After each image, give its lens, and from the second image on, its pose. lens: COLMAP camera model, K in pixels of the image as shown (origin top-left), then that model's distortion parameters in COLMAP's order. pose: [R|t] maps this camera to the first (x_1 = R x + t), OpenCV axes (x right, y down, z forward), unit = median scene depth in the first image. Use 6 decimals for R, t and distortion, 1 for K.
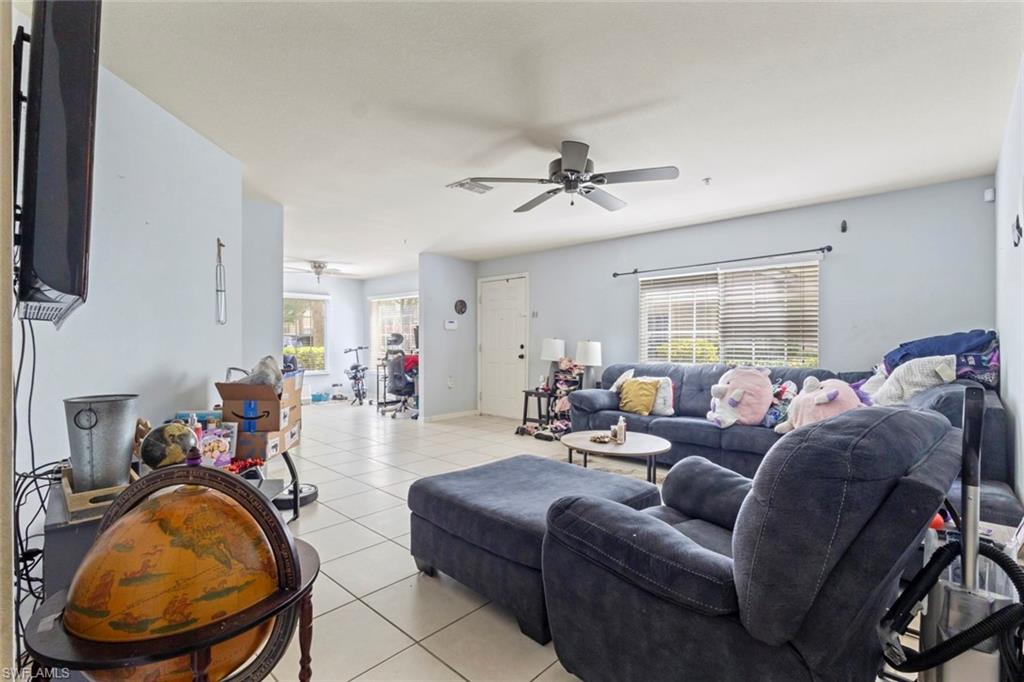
lens RADIAL K [[472.2, 0, 512.6], [0, 472.2, 340.4], [0, 0, 1]] dist [-0.000872, 0.003430]
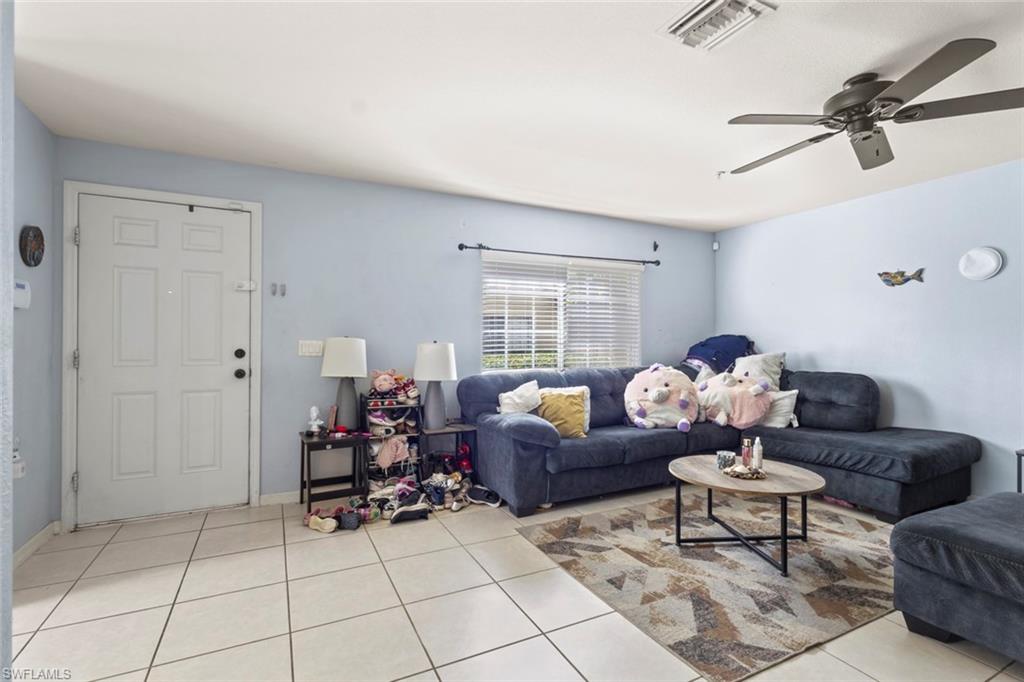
lens RADIAL K [[472.2, 0, 504.9], [0, 472.2, 341.2], [0, 0, 1]] dist [-0.000872, 0.003430]
pose [[0.348665, -0.000525, 0.937247, -0.410255], [-0.001303, 0.999999, 0.001044, -0.000795], [-0.937247, -0.001585, 0.348664, 0.697494]]
